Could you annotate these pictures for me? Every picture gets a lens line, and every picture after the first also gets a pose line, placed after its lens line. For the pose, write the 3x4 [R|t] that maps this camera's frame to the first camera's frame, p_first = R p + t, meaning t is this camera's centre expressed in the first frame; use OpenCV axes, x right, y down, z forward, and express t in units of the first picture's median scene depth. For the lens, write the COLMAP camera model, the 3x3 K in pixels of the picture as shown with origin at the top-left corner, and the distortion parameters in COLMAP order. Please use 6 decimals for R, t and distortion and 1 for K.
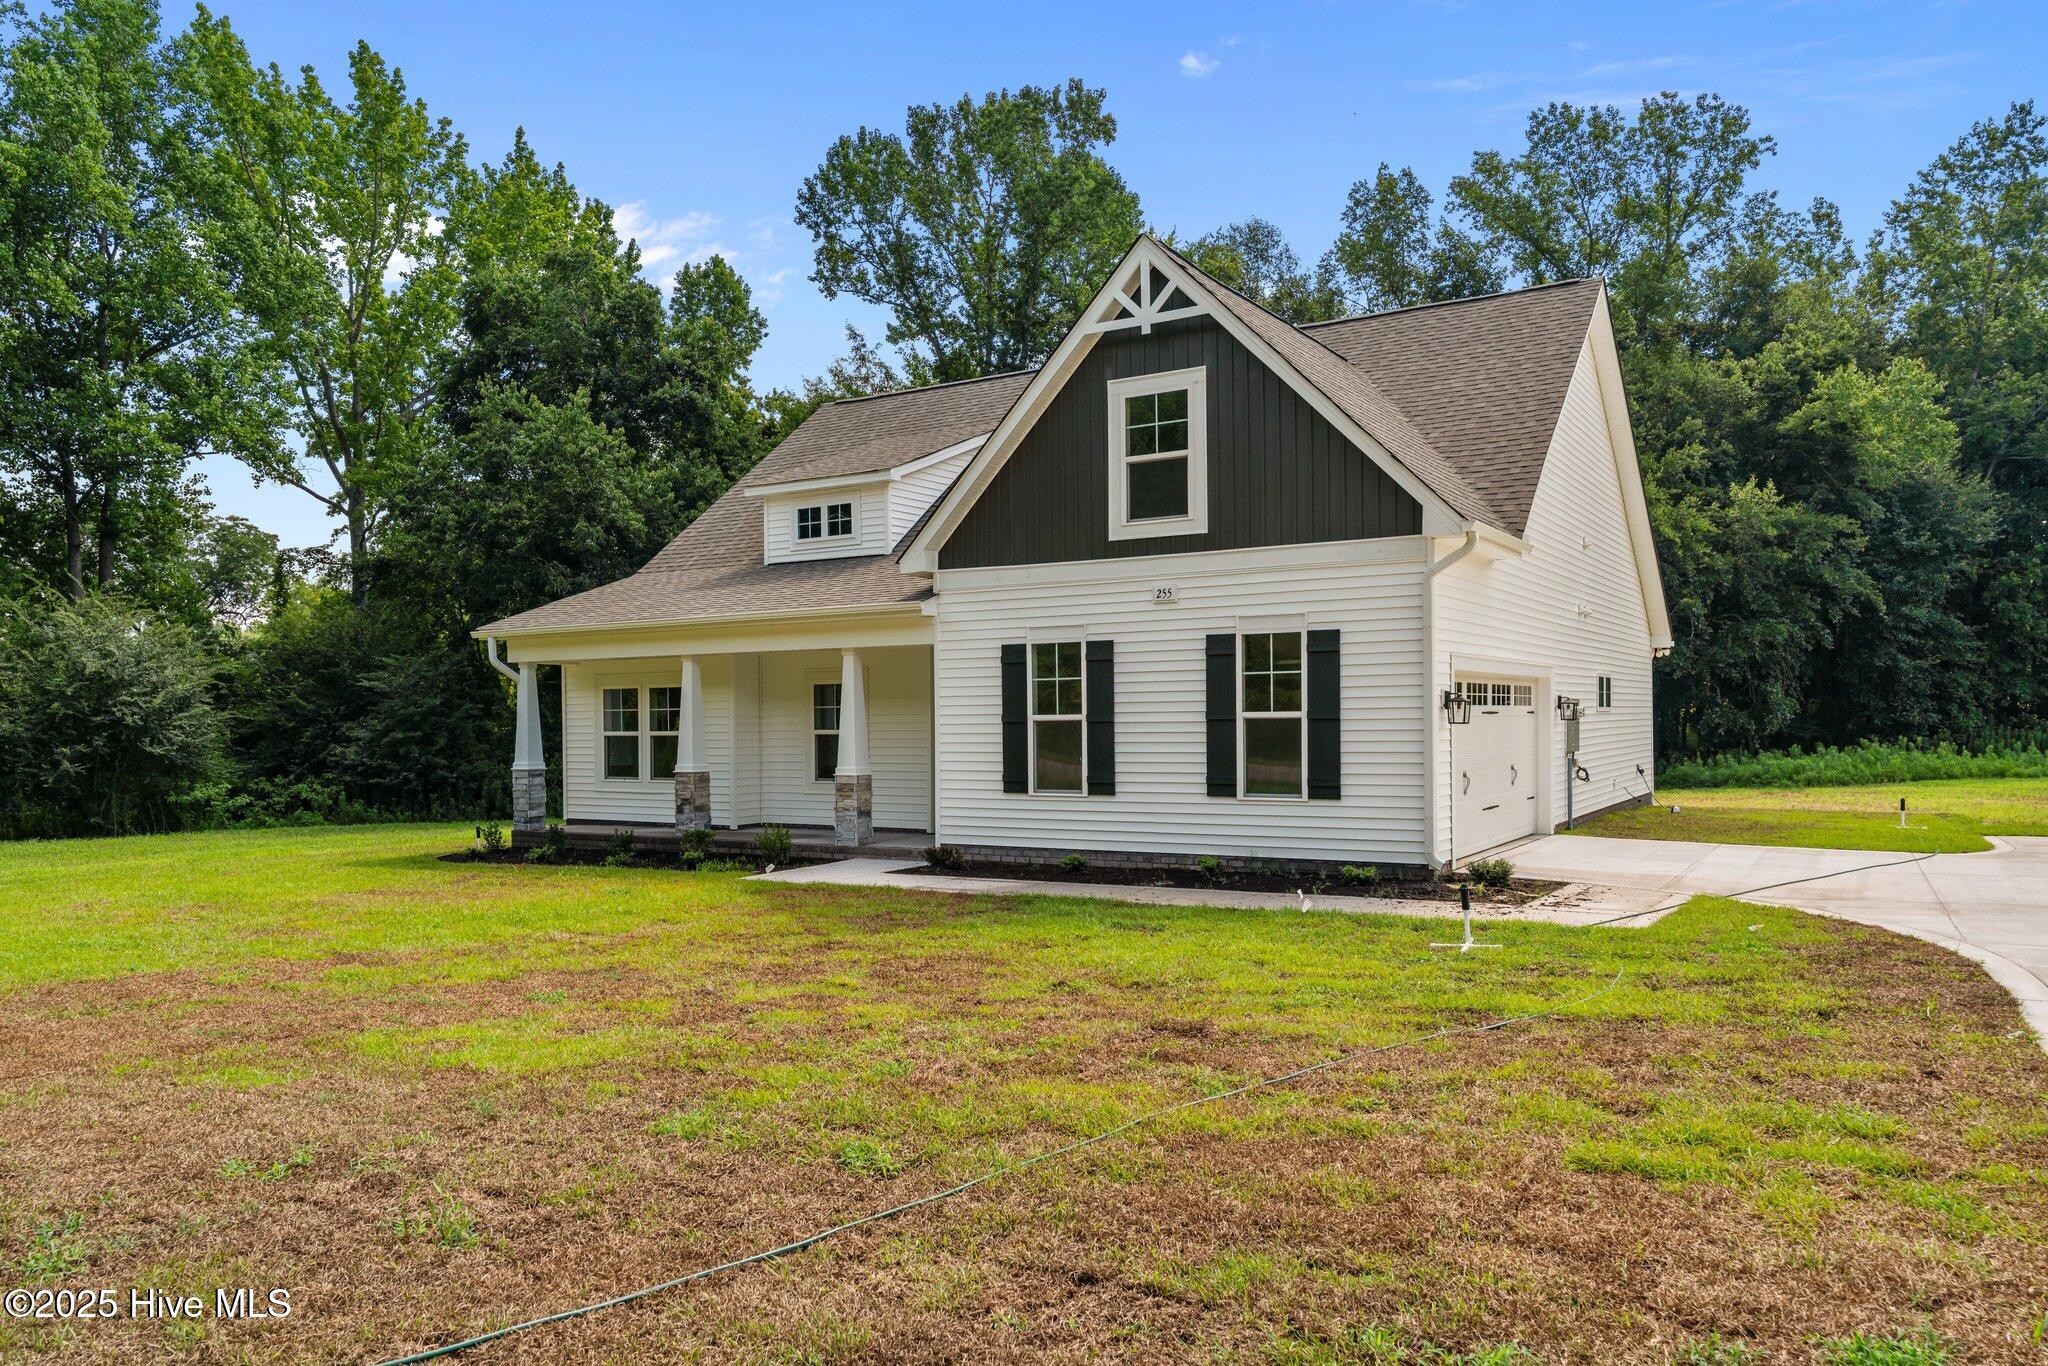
lens RADIAL K [[1395.0, 0, 1018.7], [0, 1395.0, 752.0], [0, 0, 1]] dist [0.005731, 0.003128]
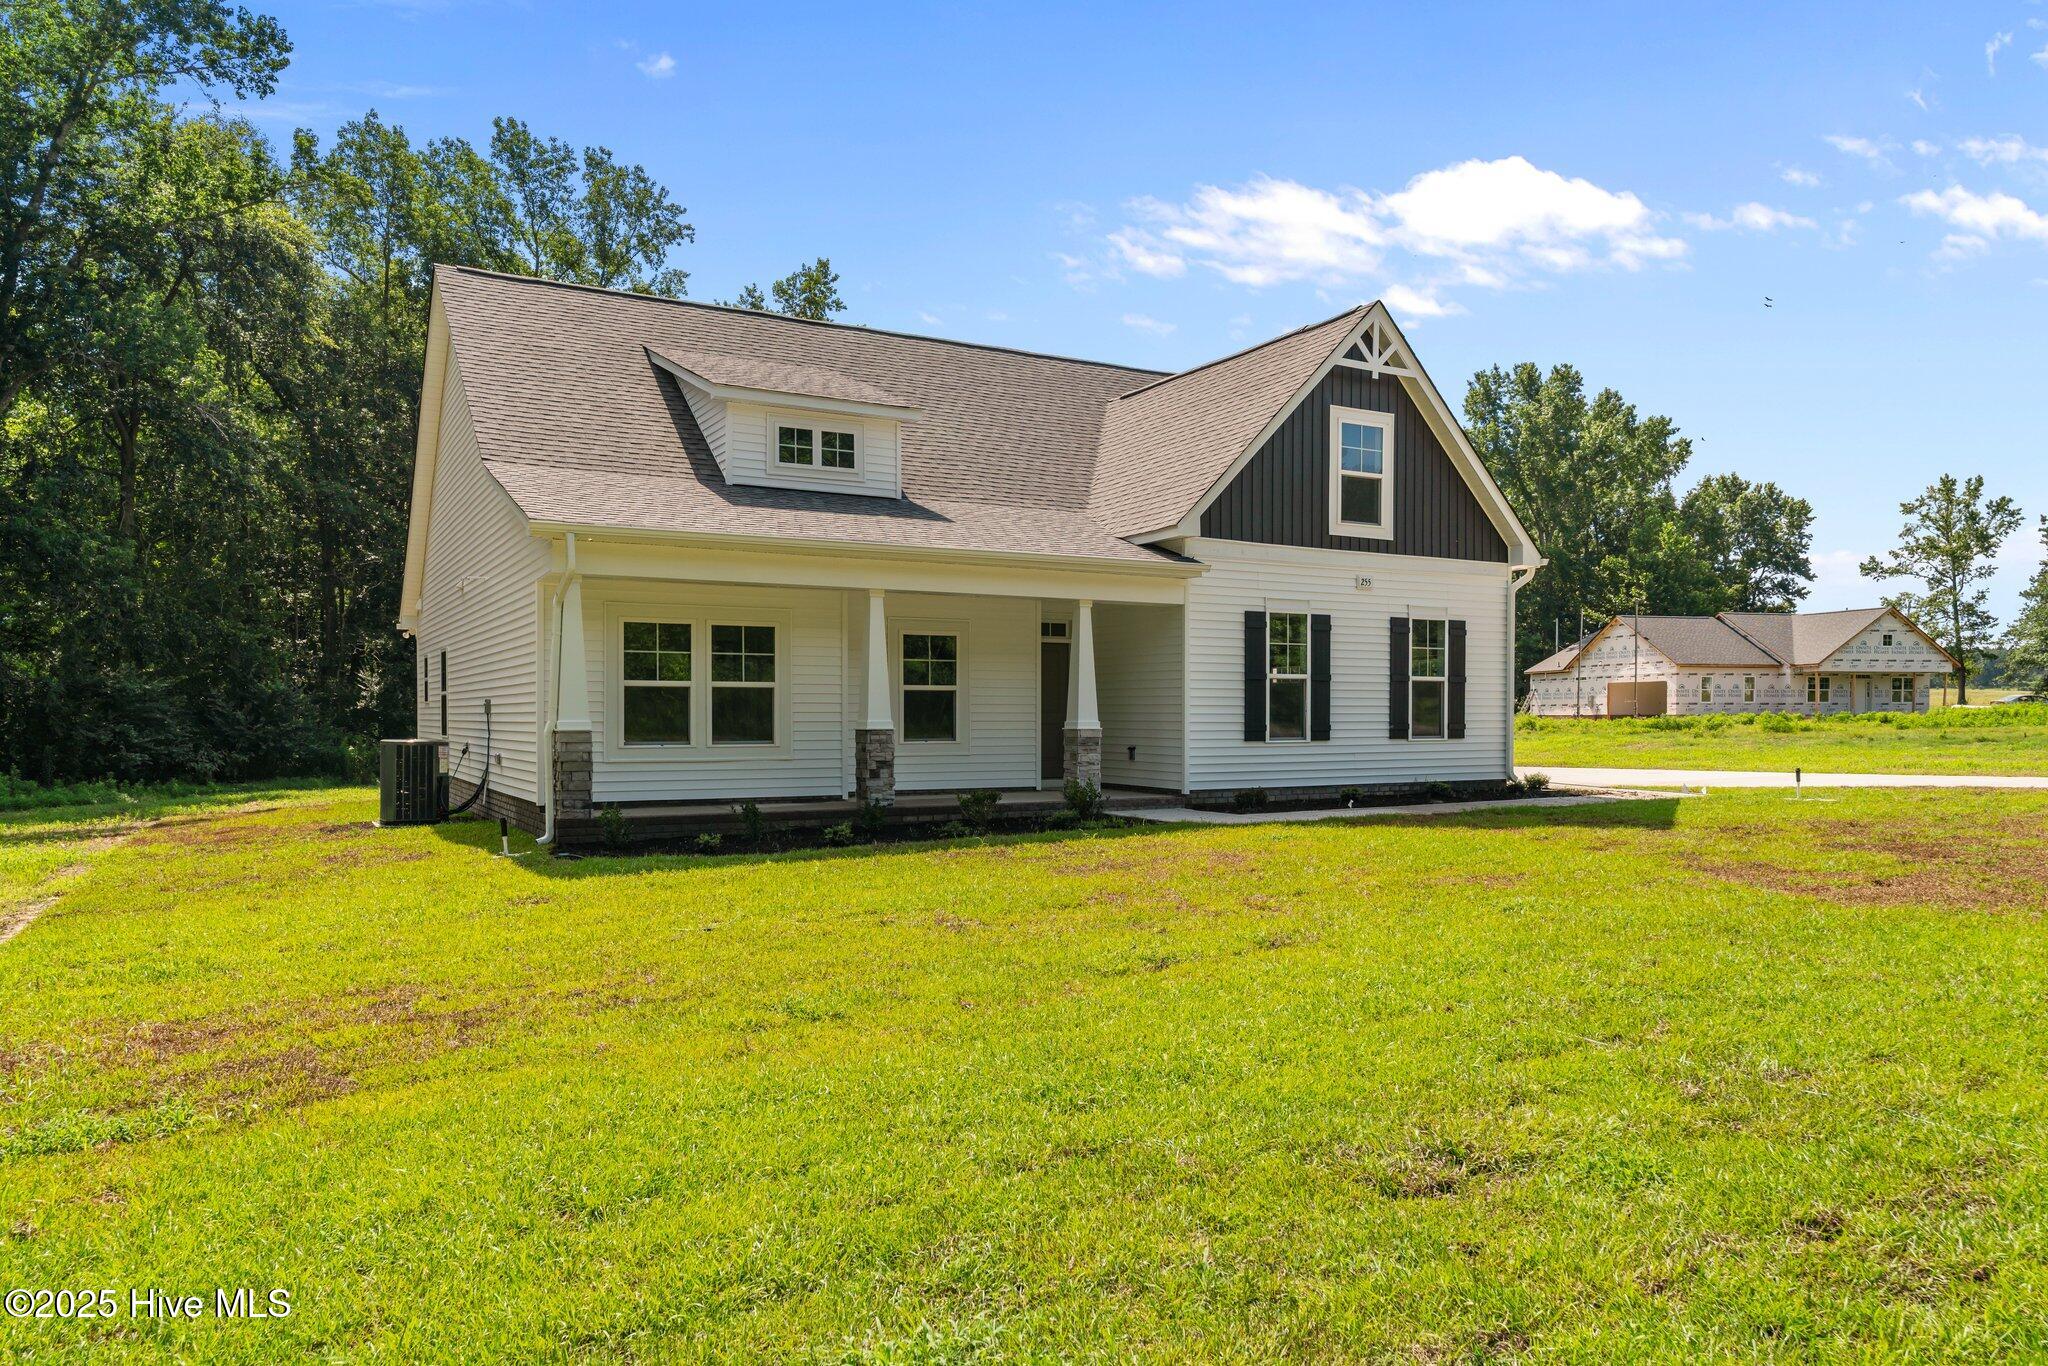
lens RADIAL K [[1395.0, 0, 1018.7], [0, 1395.0, 752.0], [0, 0, 1]] dist [0.005731, 0.003128]
pose [[0.477394, -0.005198, 0.878674, -1.129091], [0.020015, 0.999787, -0.004959, 0.041272], [-0.878462, 0.019954, 0.477396, 0.640623]]
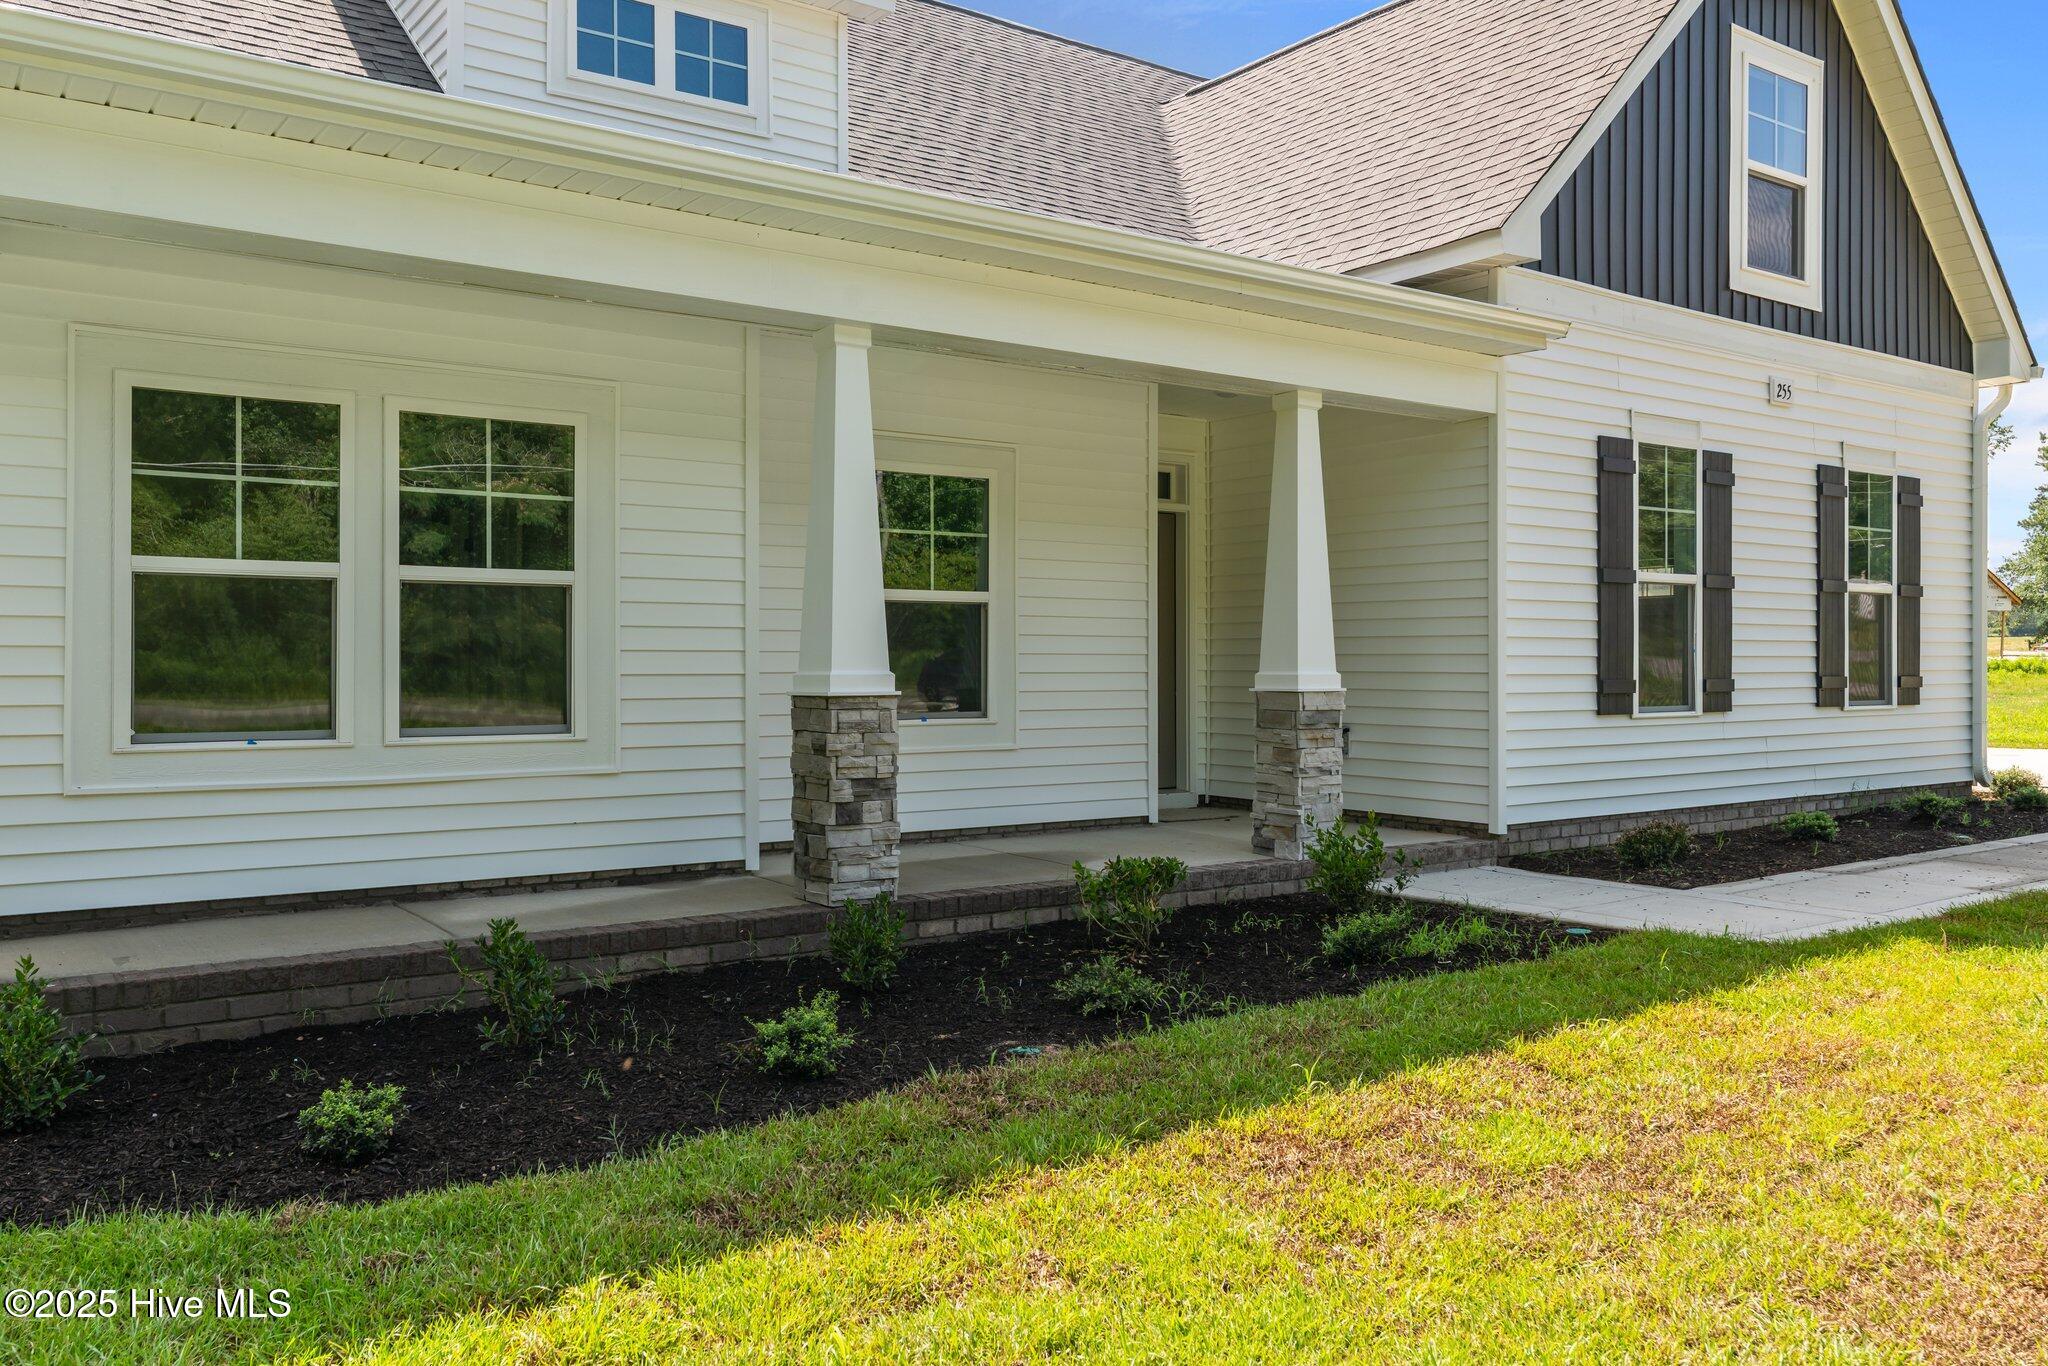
lens RADIAL K [[1652.4, 0, 1024.0], [0, 1652.4, 683.0], [0, 0, 1]] dist [0.000984, 0.006401]
pose [[0.372565, 0.007080, 0.927979, -0.694746], [0.023212, 0.999587, -0.016945, 0.023385], [-0.927716, 0.027854, 0.372247, 0.998957]]
